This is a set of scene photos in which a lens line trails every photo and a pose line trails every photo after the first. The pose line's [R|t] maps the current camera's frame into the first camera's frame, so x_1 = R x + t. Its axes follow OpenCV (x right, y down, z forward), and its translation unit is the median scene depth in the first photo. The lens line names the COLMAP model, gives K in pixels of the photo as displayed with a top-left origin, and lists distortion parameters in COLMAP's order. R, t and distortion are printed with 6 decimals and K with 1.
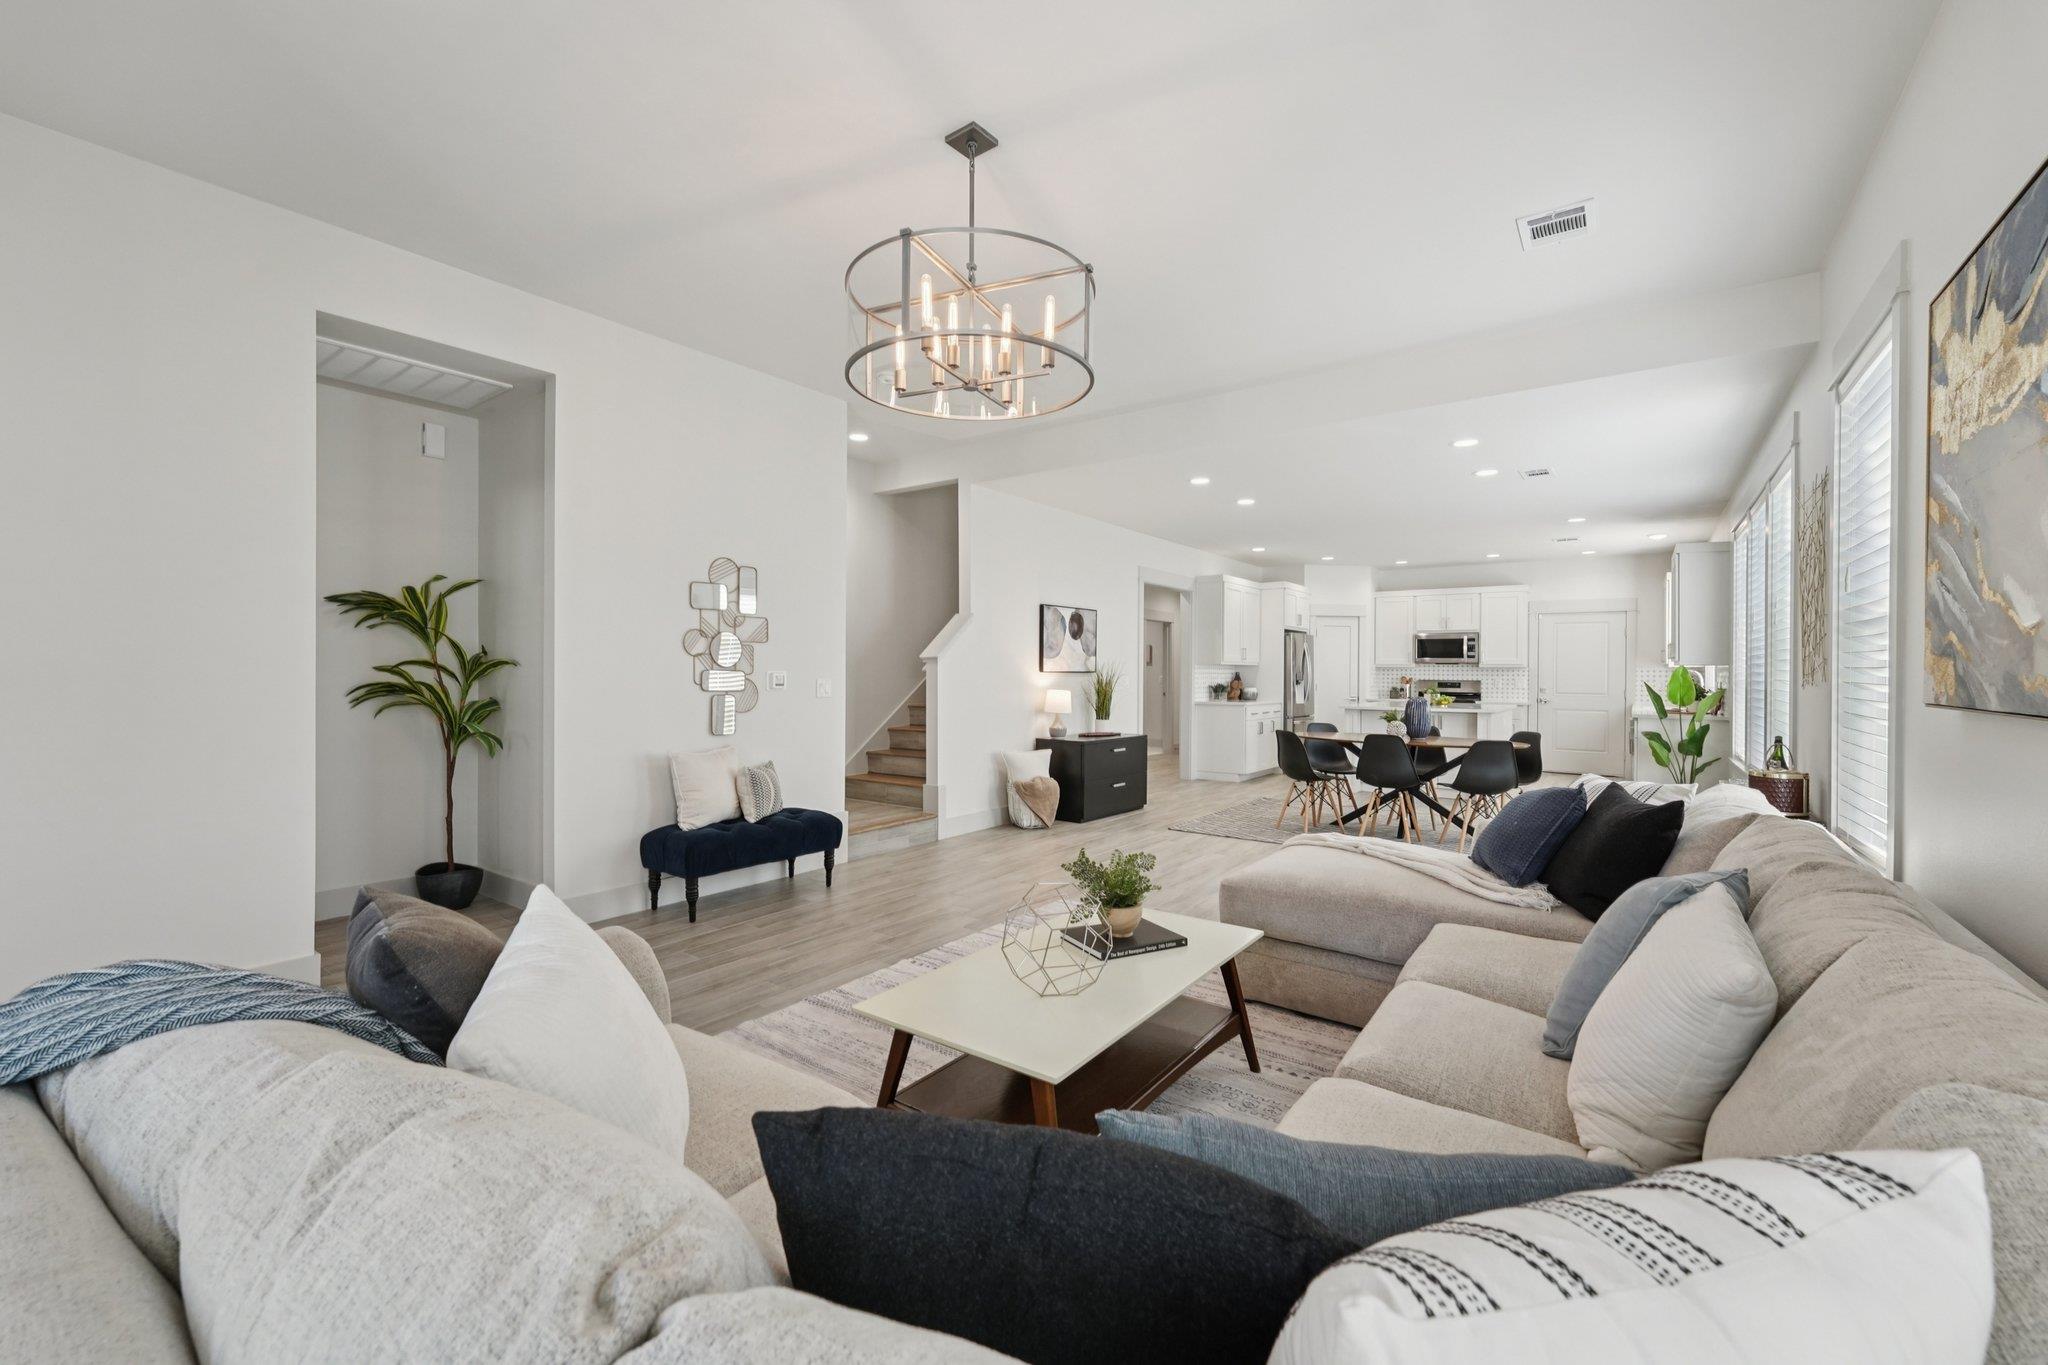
lens RADIAL K [[829.4, 0, 1006.0], [0, 829.4, 679.1], [0, 0, 1]] dist [0.000444, -0.000088]
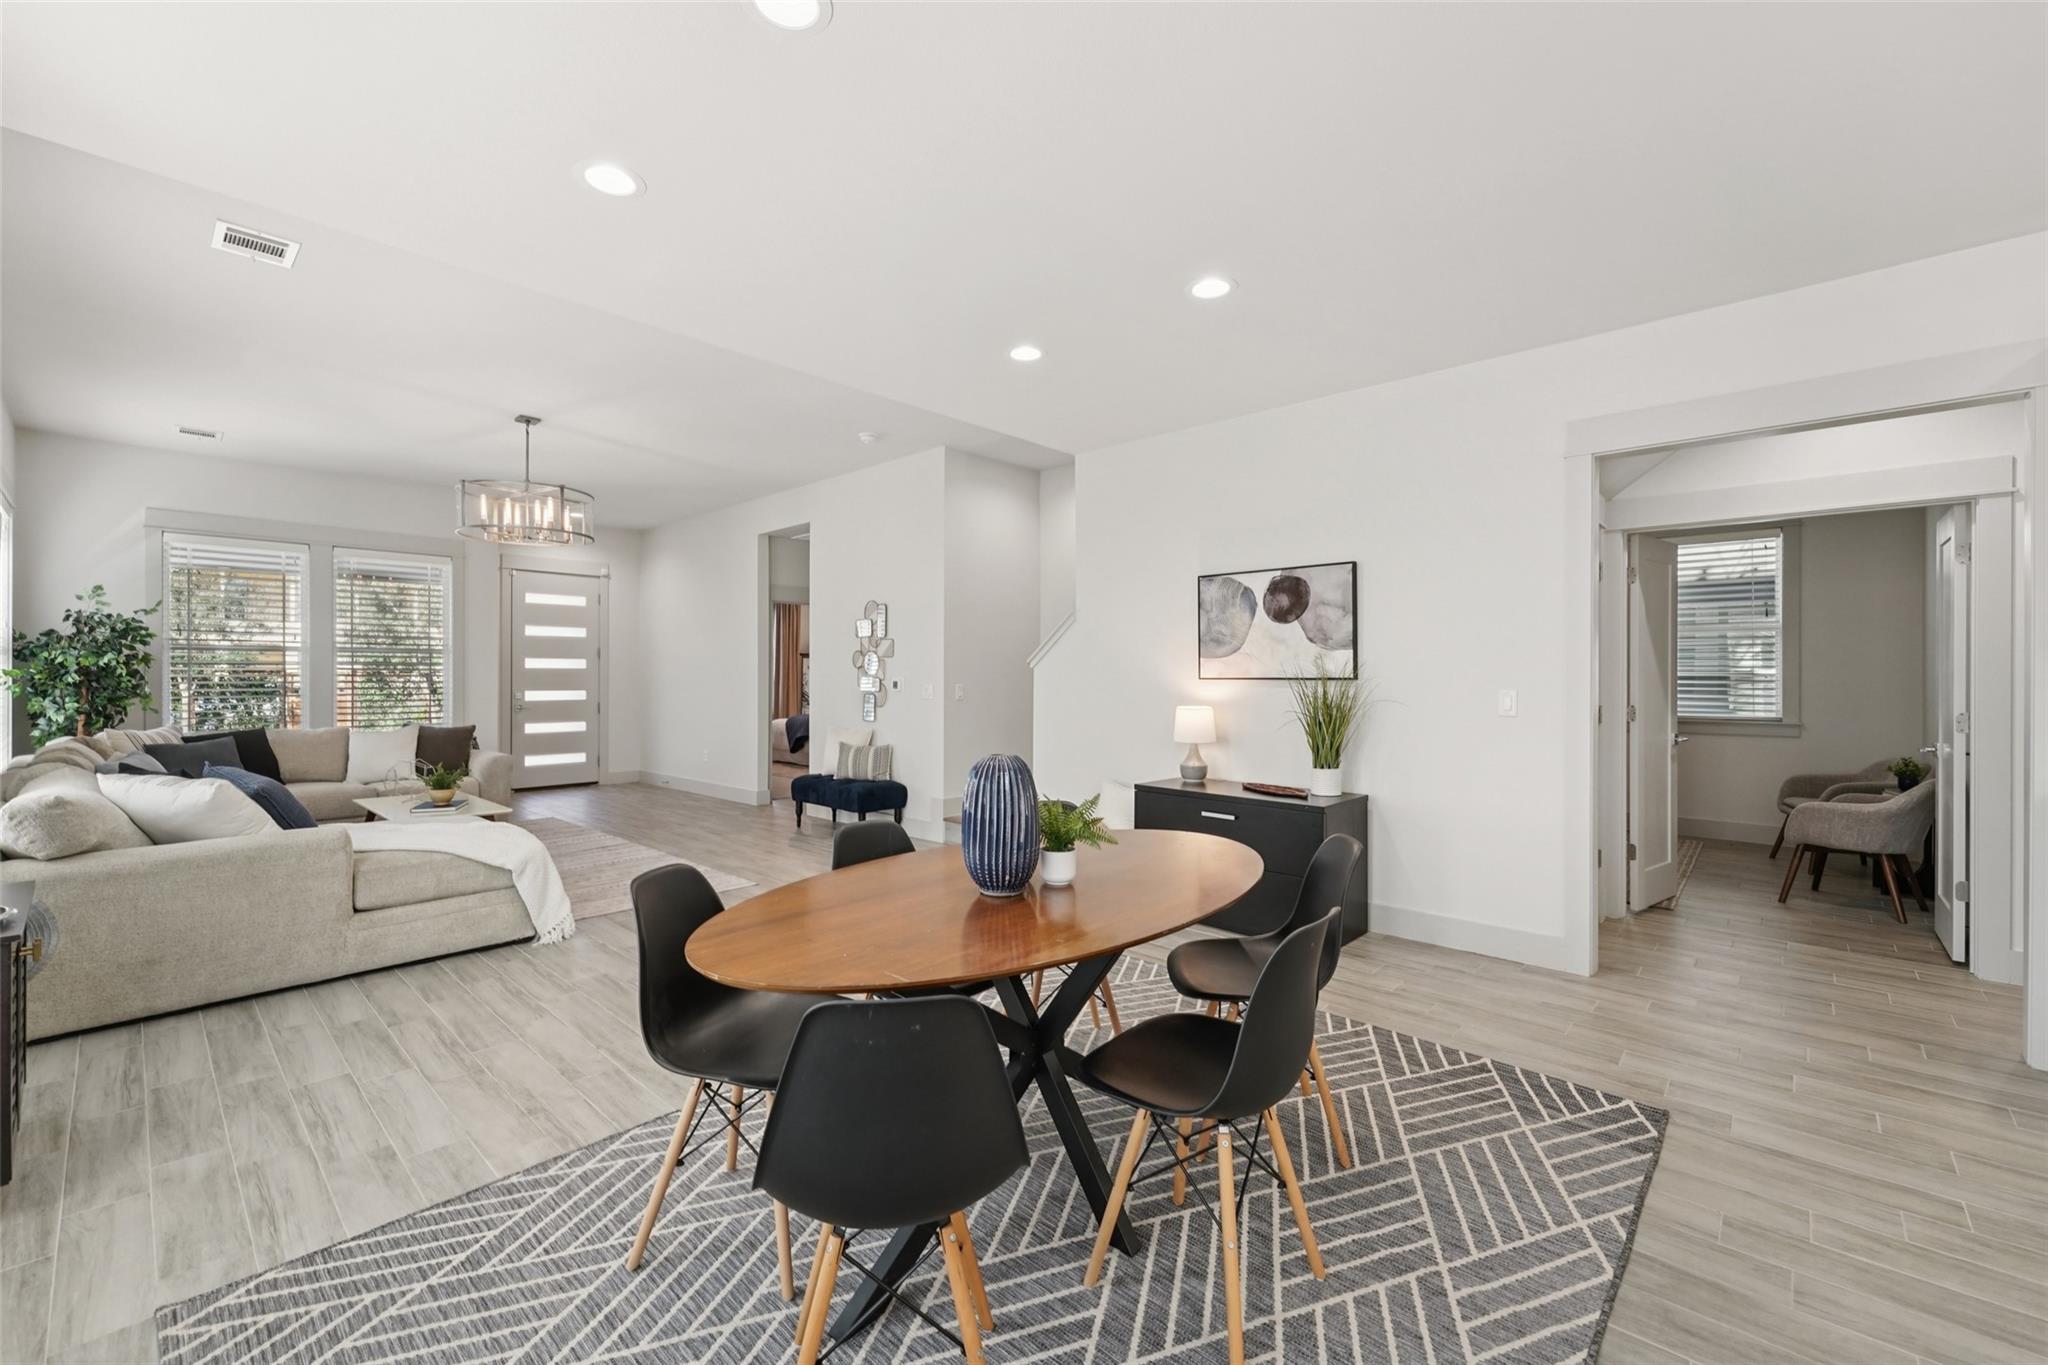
lens RADIAL K [[829.4, 0, 1015.5], [0, 829.4, 676.9], [0, 0, 1]] dist [0.000444, -0.000088]
pose [[-0.103872, -0.004299, -0.994581, 0.681339], [-0.011034, 0.999934, -0.003170, -0.006197], [0.994530, 0.010645, -0.103912, 0.876542]]
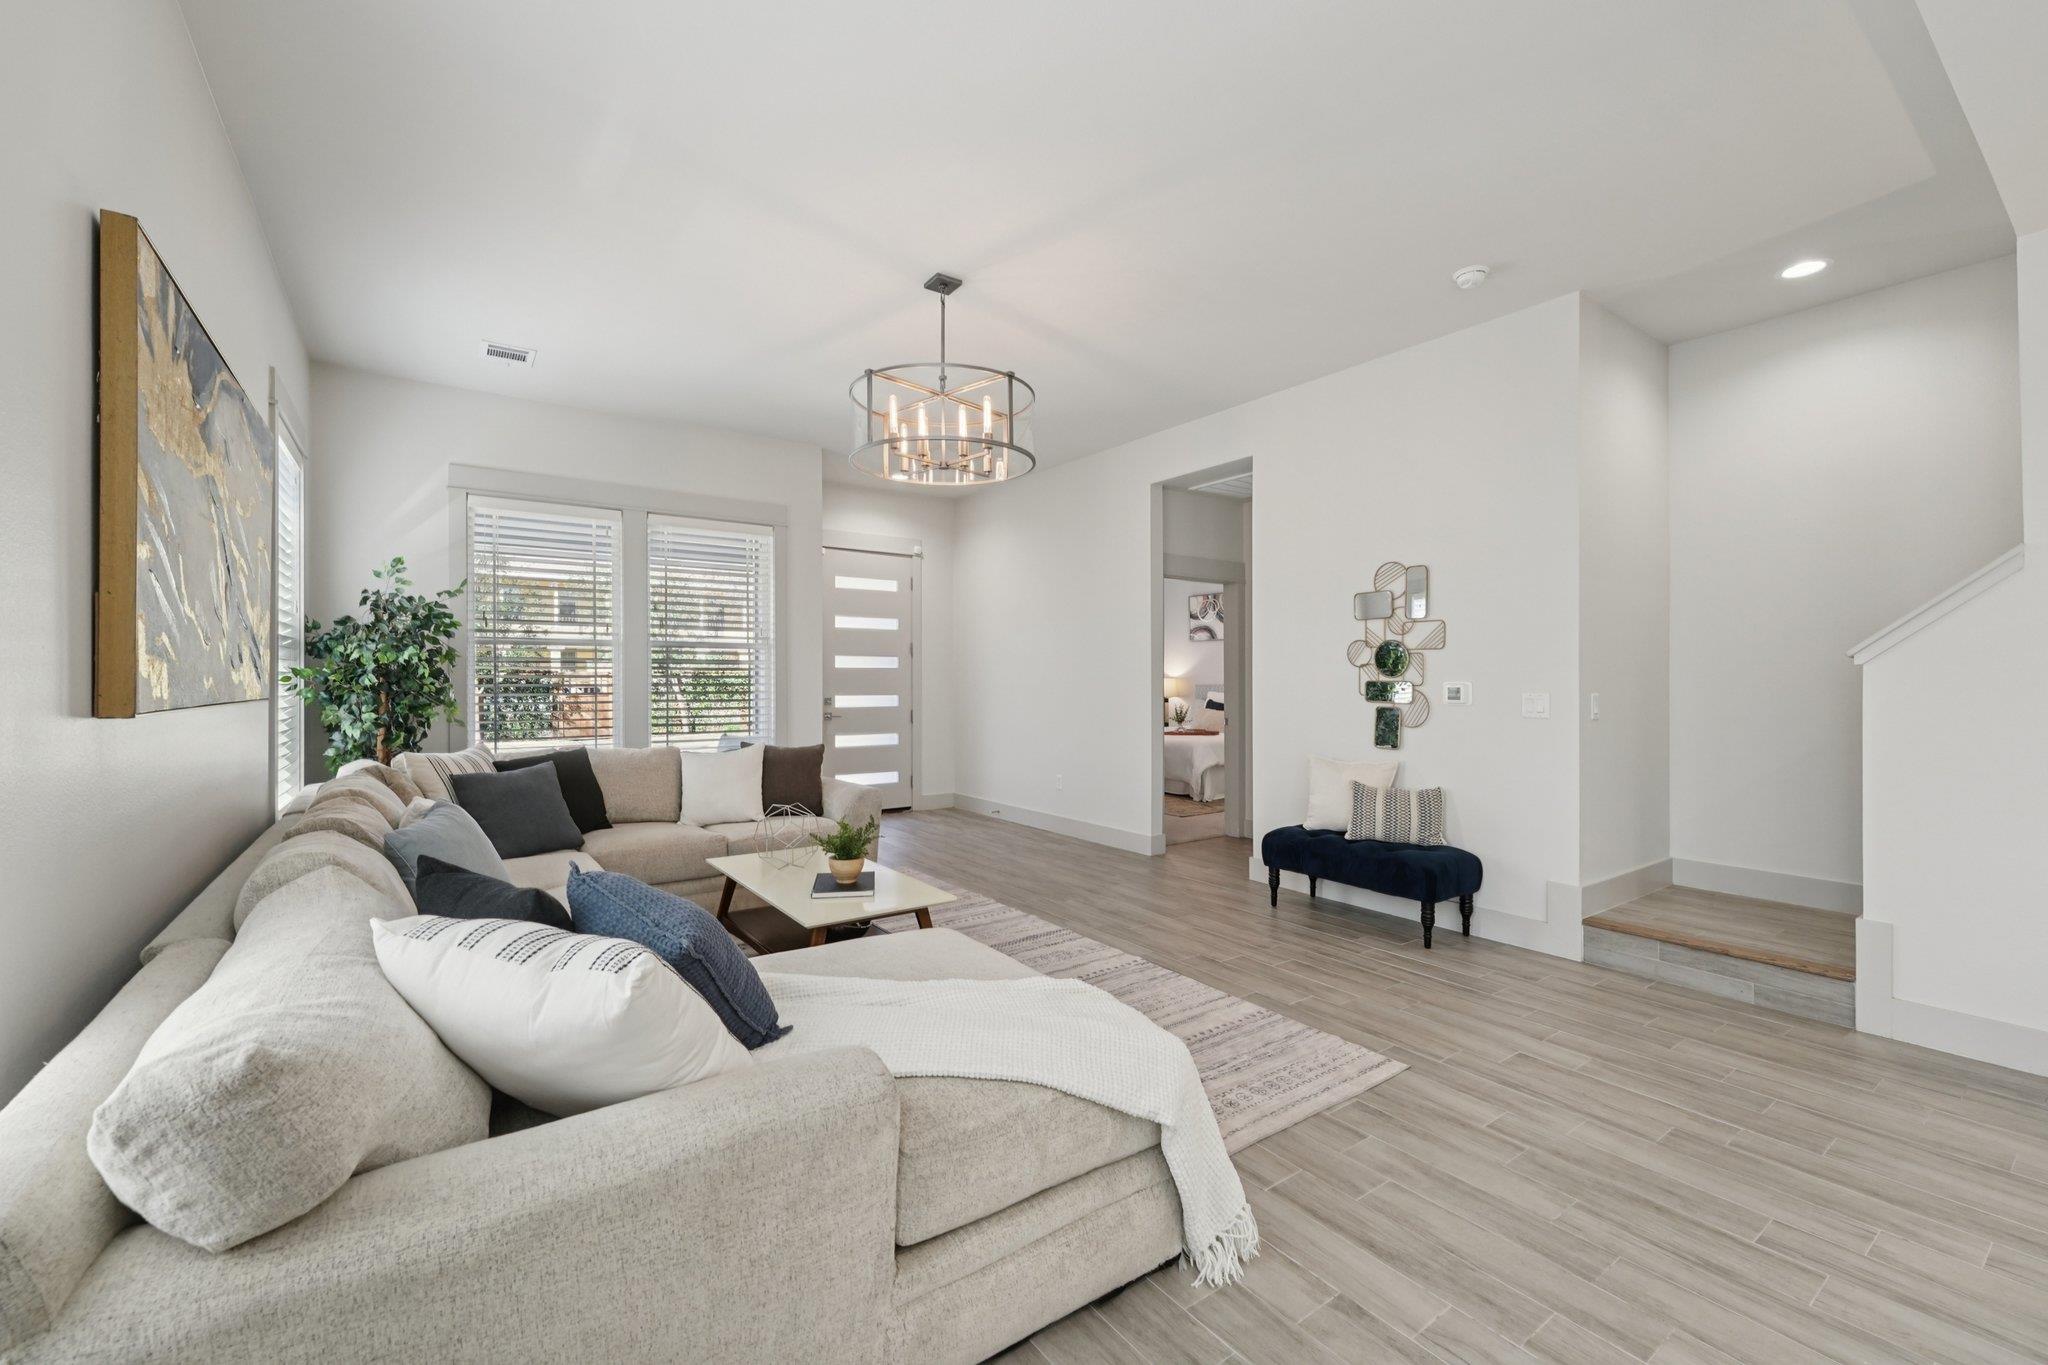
lens RADIAL K [[829.4, 0, 1012.8], [0, 829.4, 683.4], [0, 0, 1]] dist [0.000444, -0.000088]
pose [[-0.305509, 0.001265, -0.952188, 0.433739], [-0.013420, 0.999894, 0.005635, -0.004817], [0.952095, 0.014500, -0.305460, 0.548183]]
